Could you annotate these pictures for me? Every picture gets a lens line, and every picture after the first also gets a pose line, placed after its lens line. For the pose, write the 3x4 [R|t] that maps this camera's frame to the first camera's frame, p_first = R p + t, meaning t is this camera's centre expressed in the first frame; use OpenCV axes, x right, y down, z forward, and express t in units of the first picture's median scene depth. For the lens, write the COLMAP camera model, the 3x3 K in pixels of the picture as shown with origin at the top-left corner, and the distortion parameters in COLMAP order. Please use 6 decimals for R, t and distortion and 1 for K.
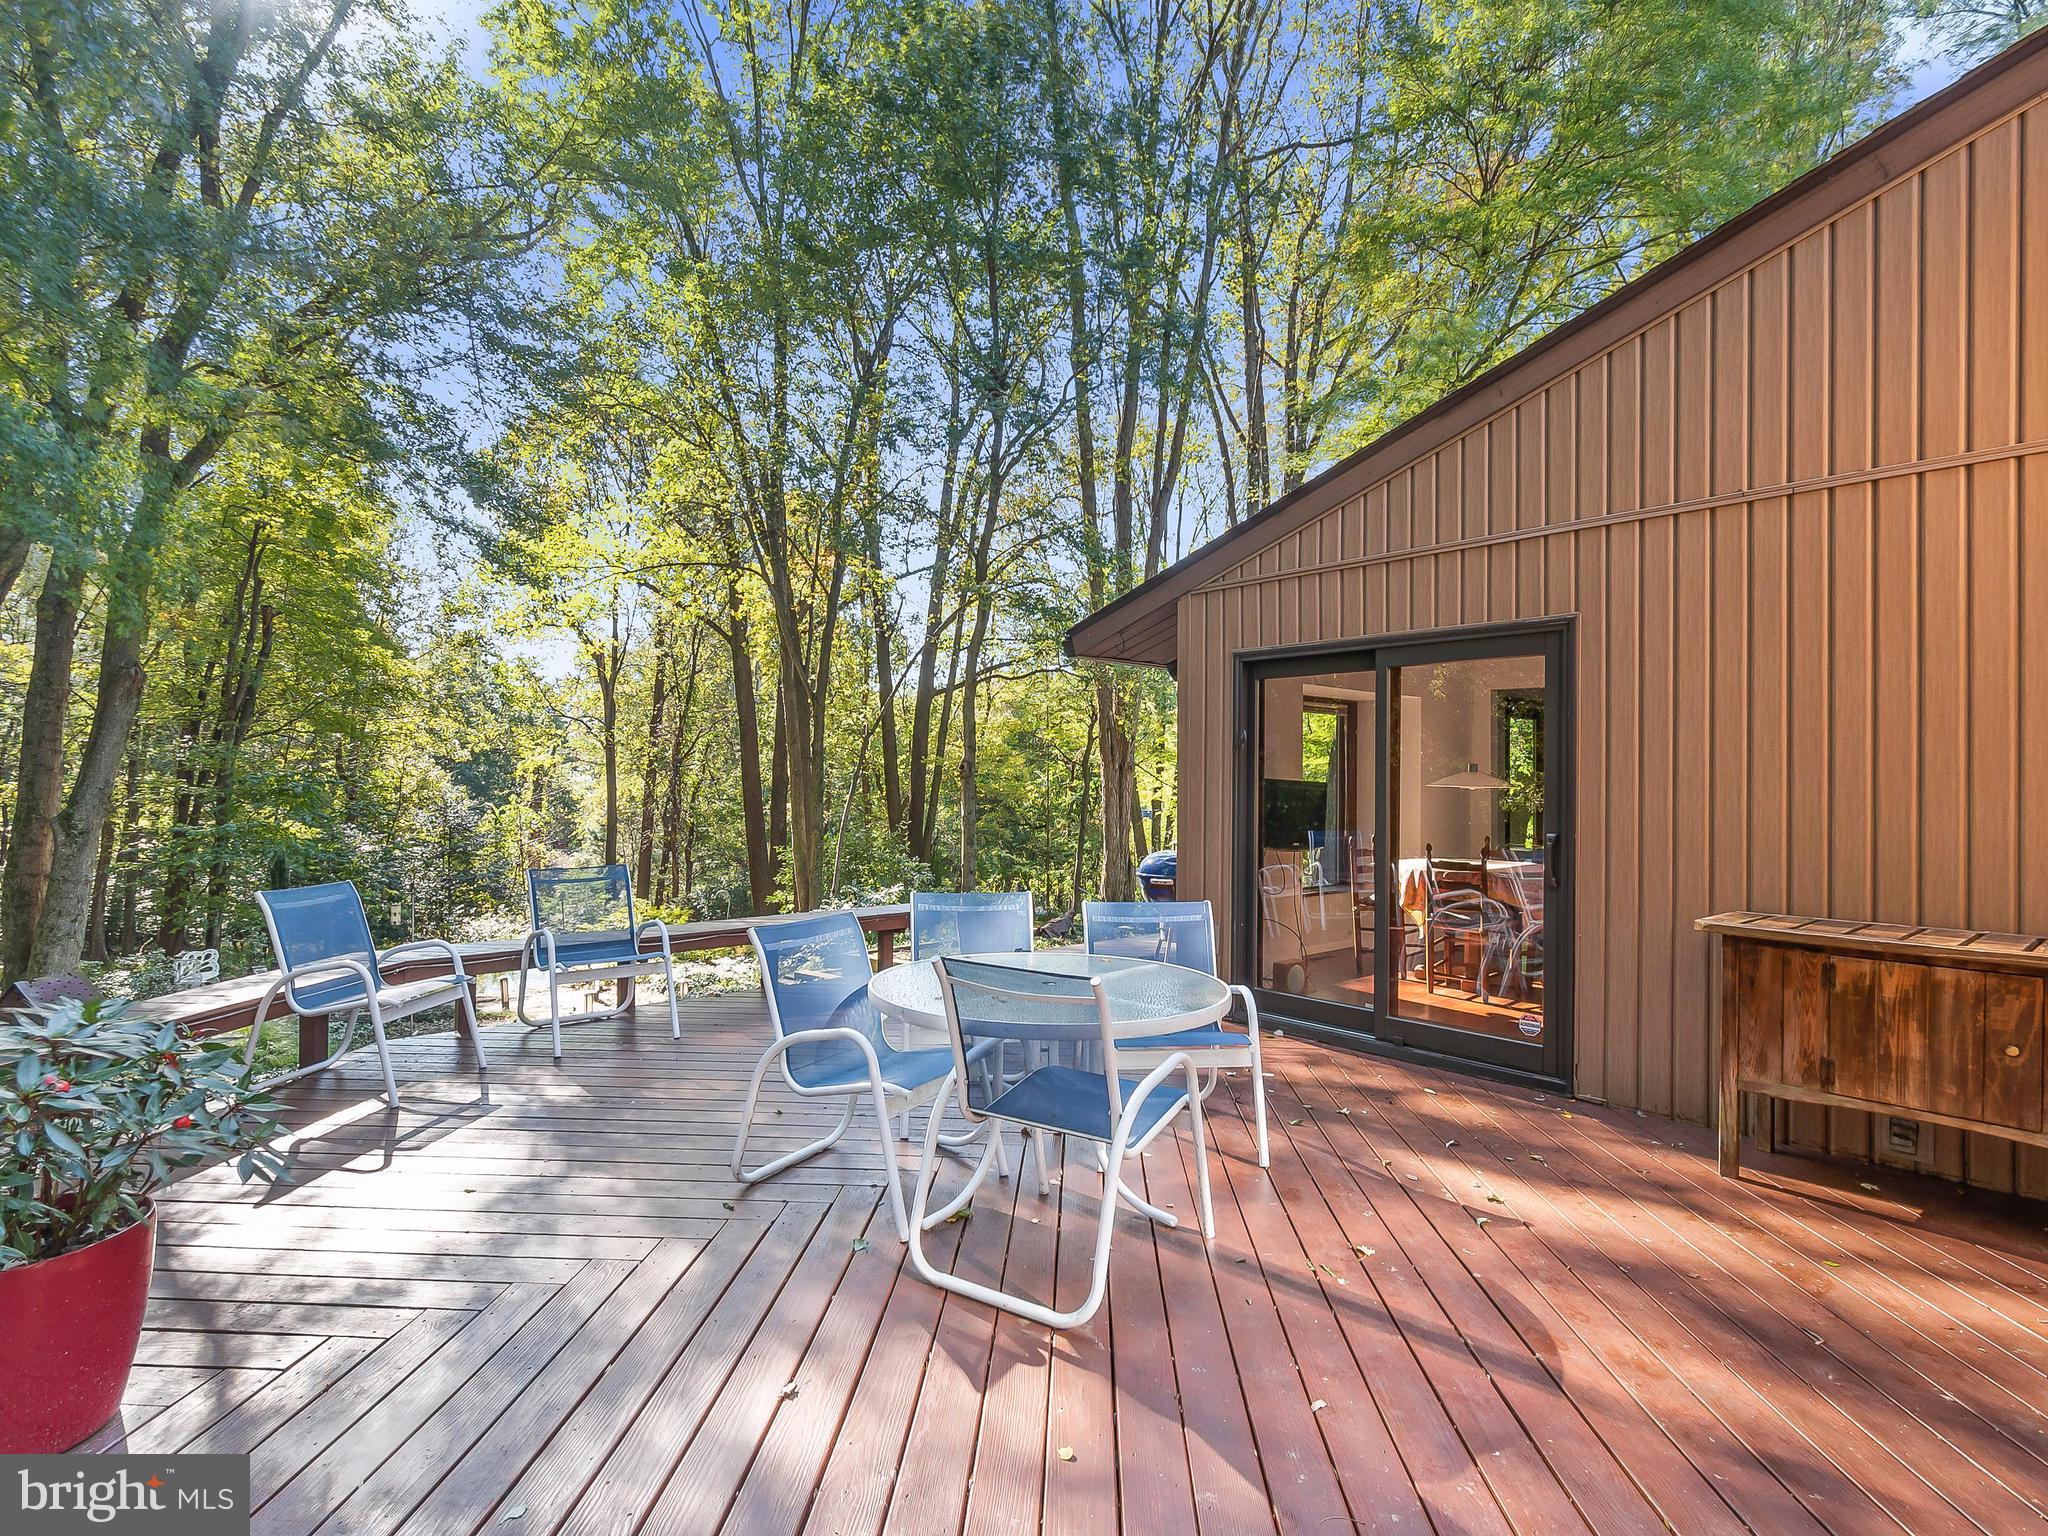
lens RADIAL K [[1023.3, 0, 1024.0], [0, 1023.3, 768.0], [0, 0, 1]] dist [-0.001241, -0.000156]
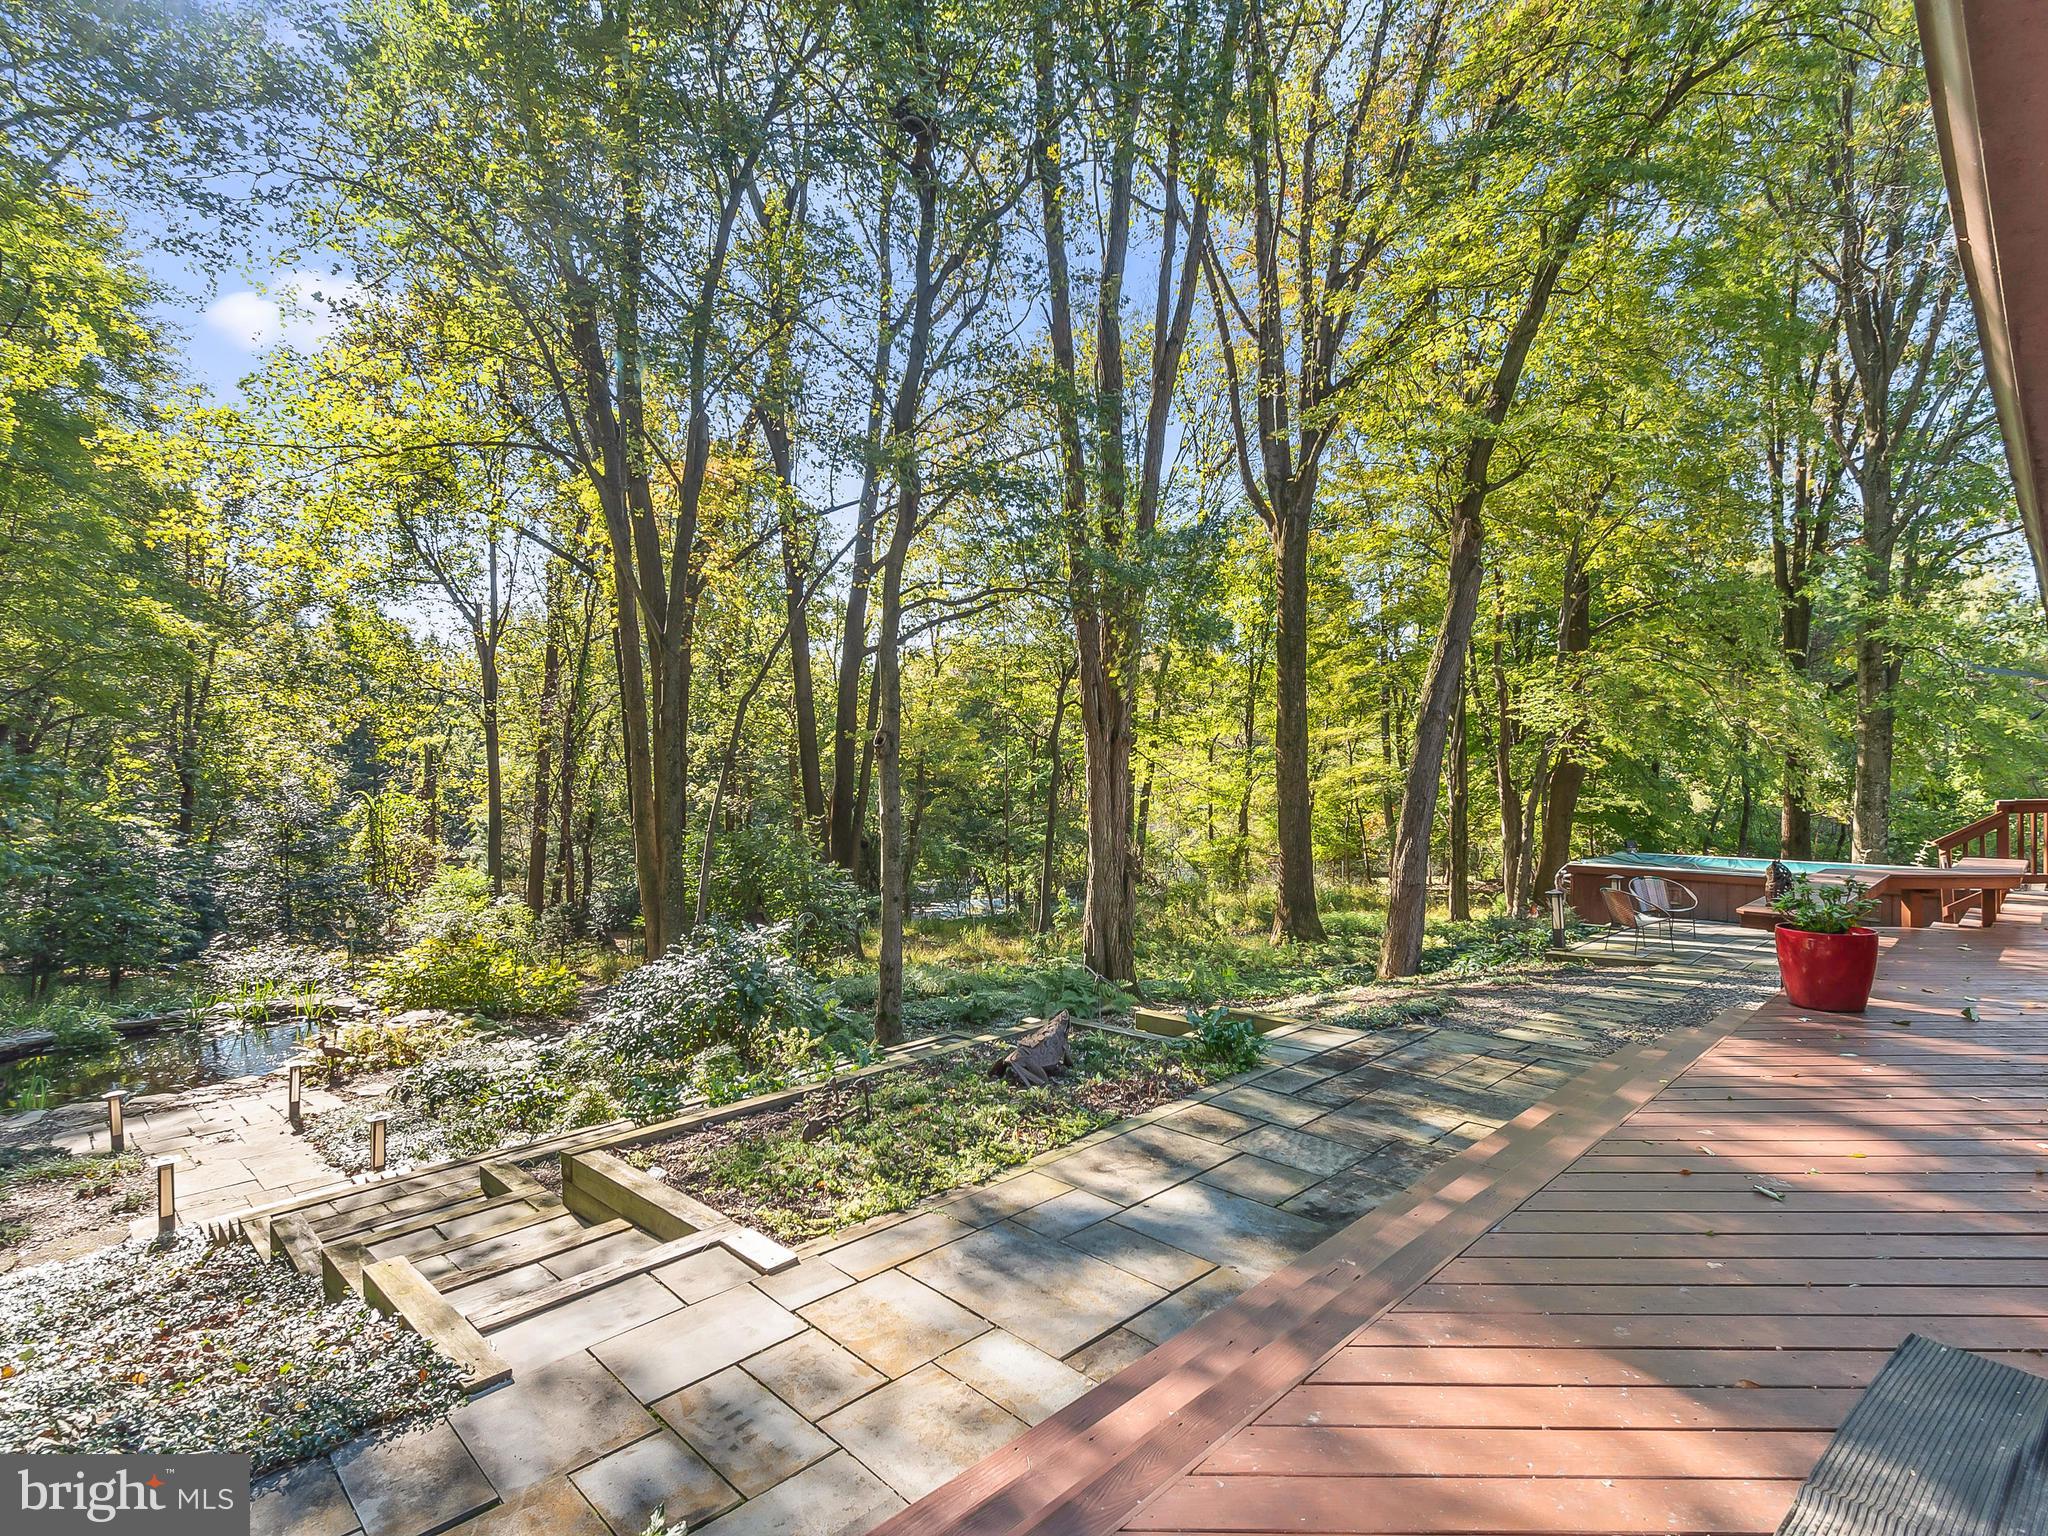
lens RADIAL K [[1023.3, 0, 1024.0], [0, 1023.3, 768.0], [0, 0, 1]] dist [-0.001241, -0.000156]
pose [[0.999108, -0.008665, 0.041326, 0.003171], [0.007789, 0.999742, 0.021317, 0.001099], [-0.041500, -0.020976, 0.998918, 0.149135]]
